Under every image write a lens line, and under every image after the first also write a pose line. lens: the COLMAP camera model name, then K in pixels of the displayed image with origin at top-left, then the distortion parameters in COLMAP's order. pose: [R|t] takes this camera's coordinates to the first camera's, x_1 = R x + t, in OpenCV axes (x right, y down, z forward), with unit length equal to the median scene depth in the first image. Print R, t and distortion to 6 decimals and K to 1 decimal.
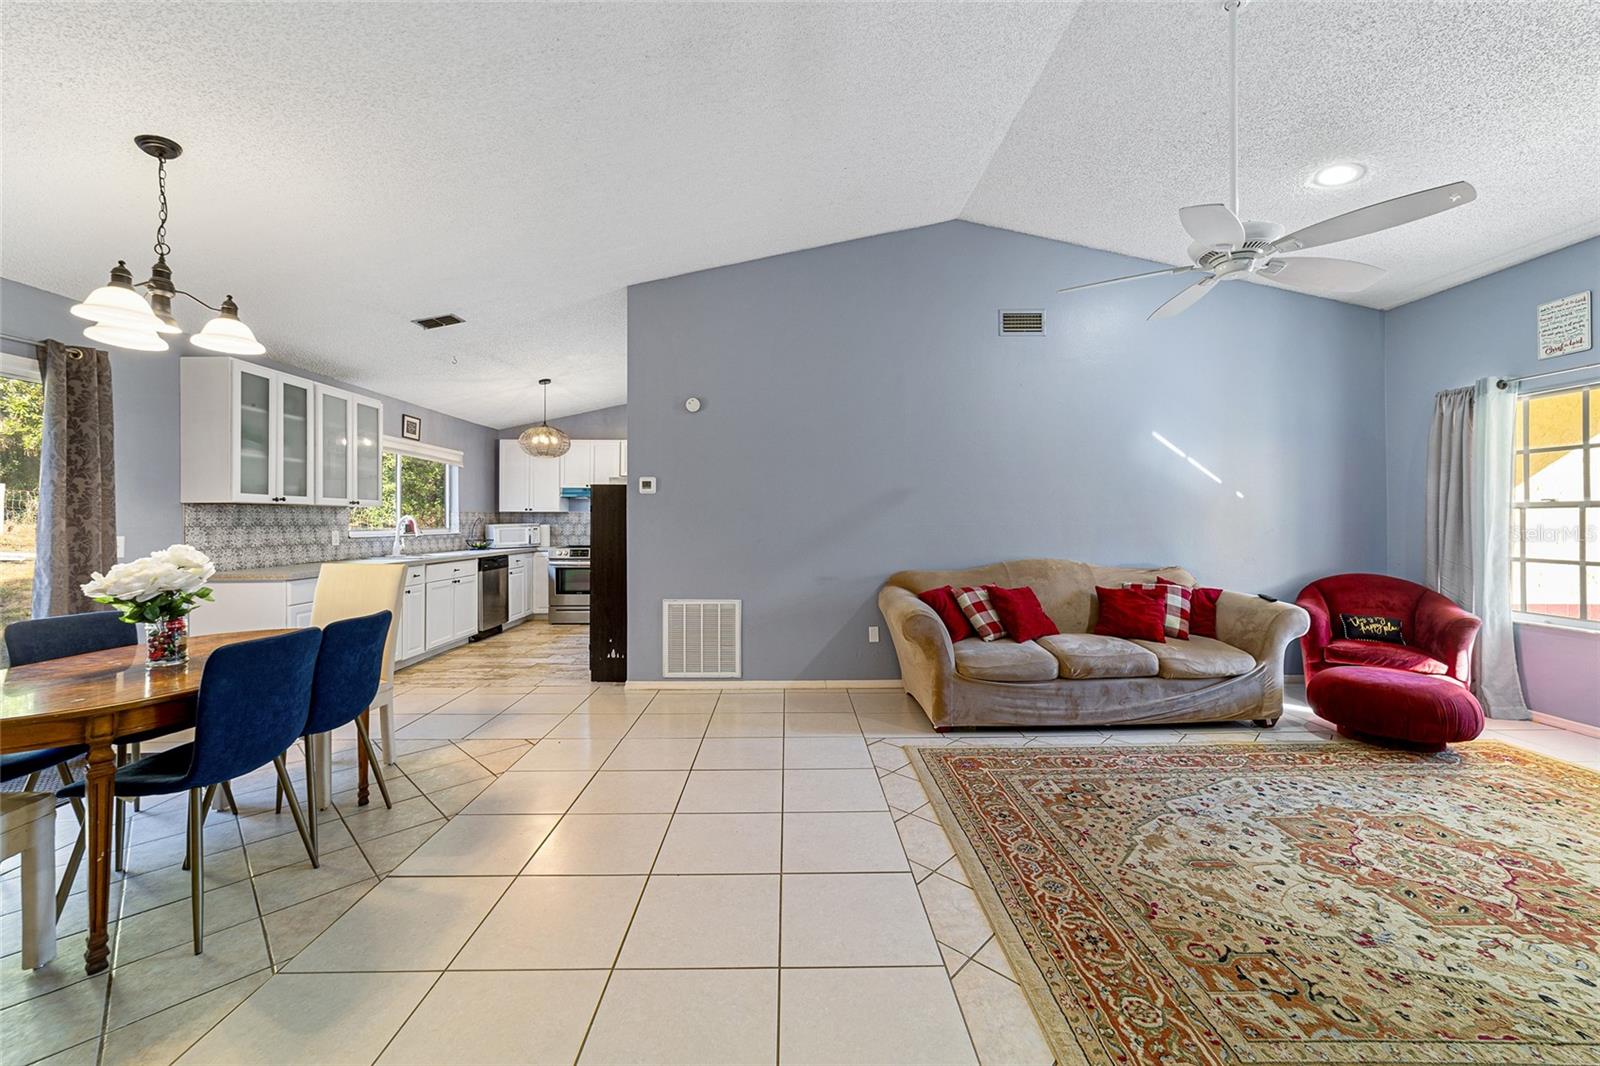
lens RADIAL K [[616.9, 0, 795.6], [0, 616.9, 516.5], [0, 0, 1]] dist [-0.016762, 0.007967]
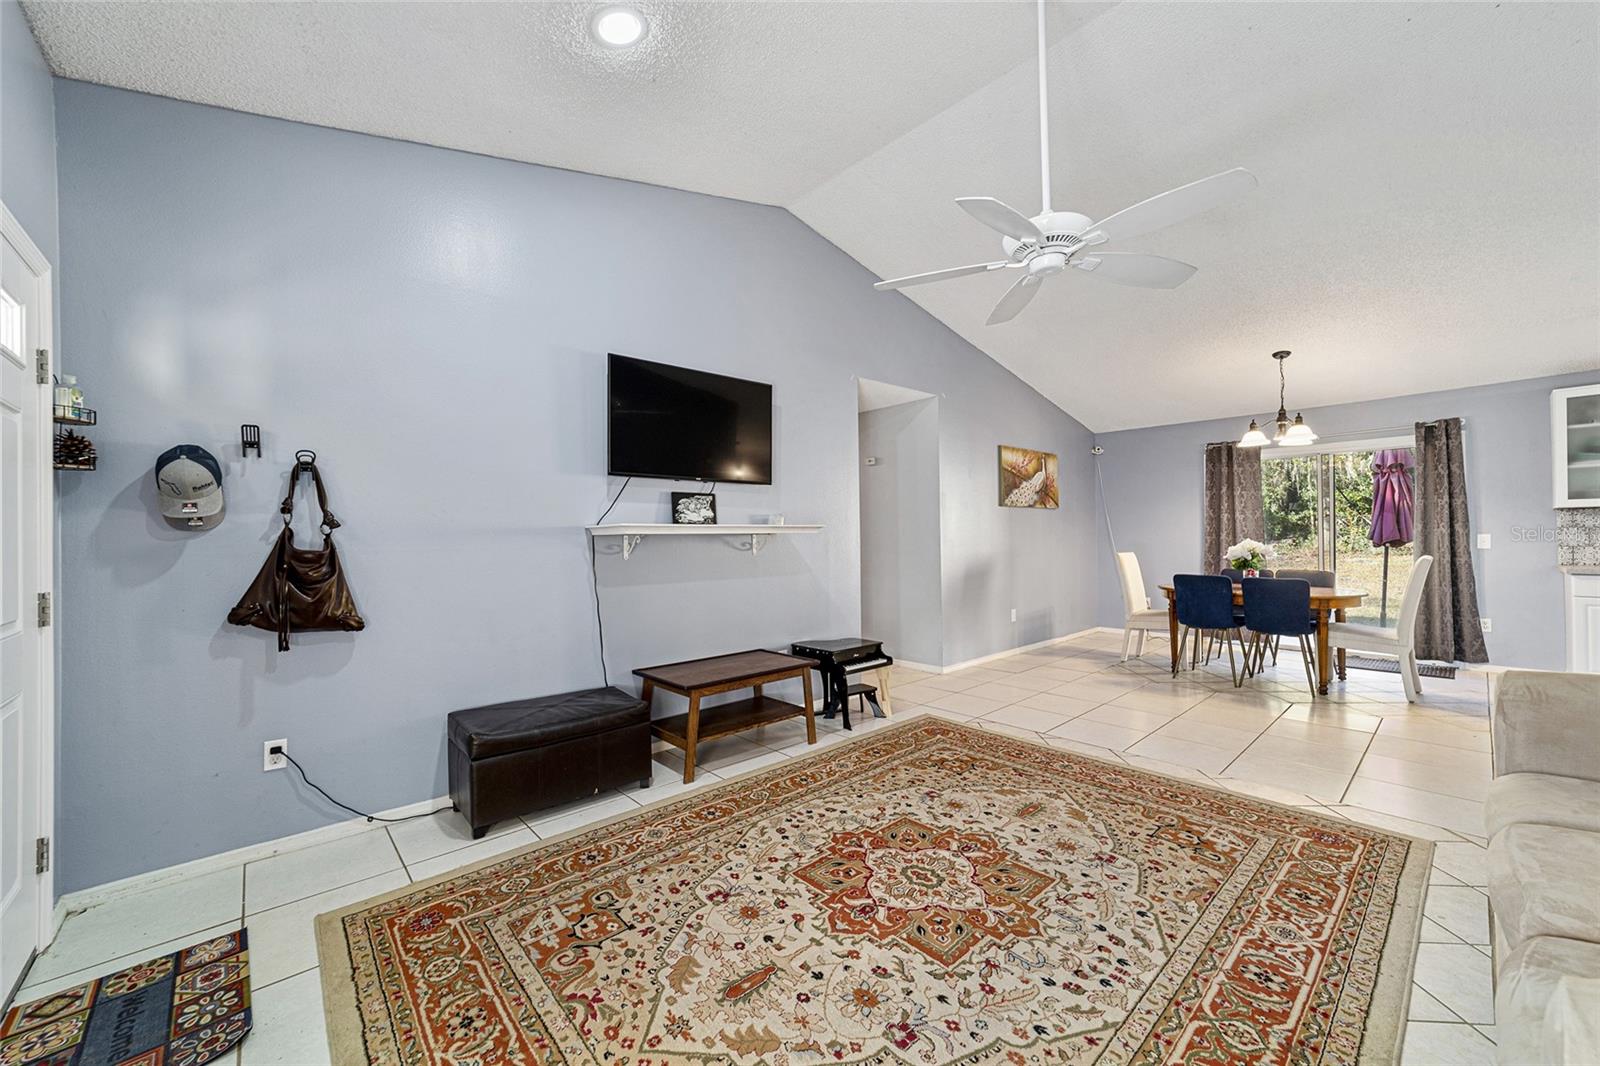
lens RADIAL K [[616.9, 0, 795.6], [0, 616.9, 535.6], [0, 0, 1]] dist [-0.016762, 0.007967]
pose [[-0.752769, 0.012945, -0.658157, 1.131580], [0.022922, 0.999716, -0.006555, 0.006870], [0.657885, -0.020021, -0.752852, 1.002677]]
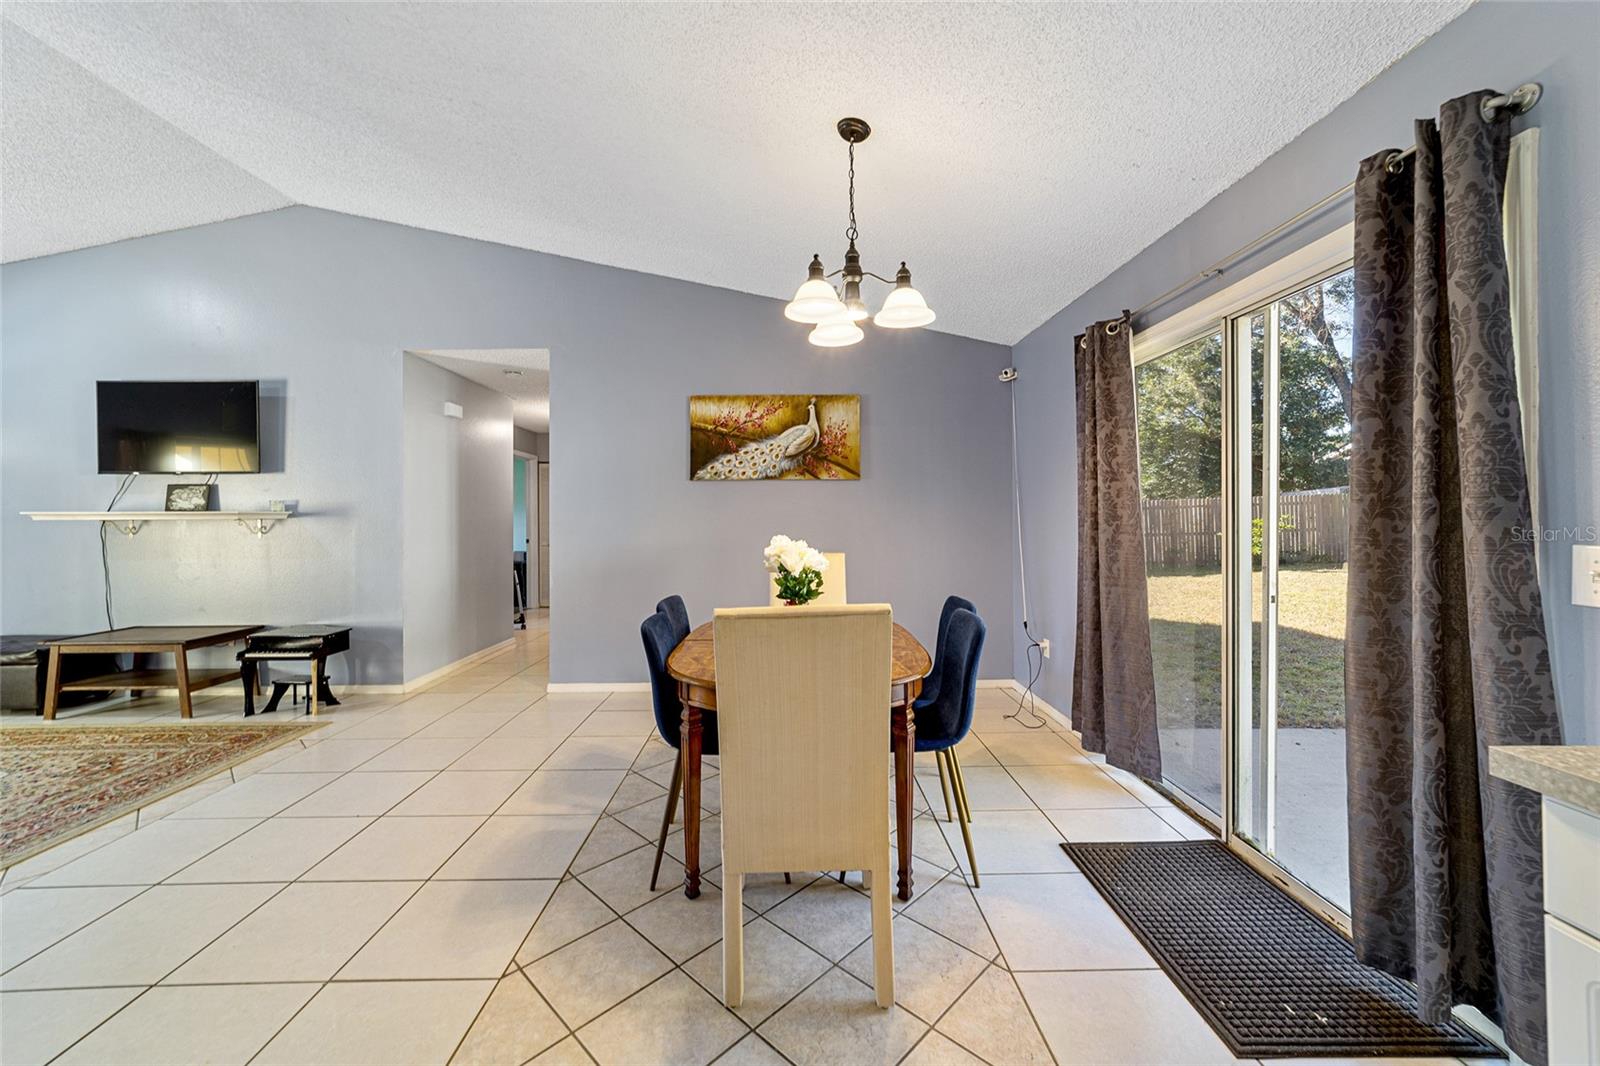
lens RADIAL K [[616.9, 0, 795.8], [0, 616.9, 511.4], [0, 0, 1]] dist [-0.016762, 0.007967]
pose [[-0.999925, 0.012160, -0.001304, -0.633914], [0.012179, 0.999799, -0.015936, 0.011979], [0.001110, -0.015951, -0.999872, 1.330486]]
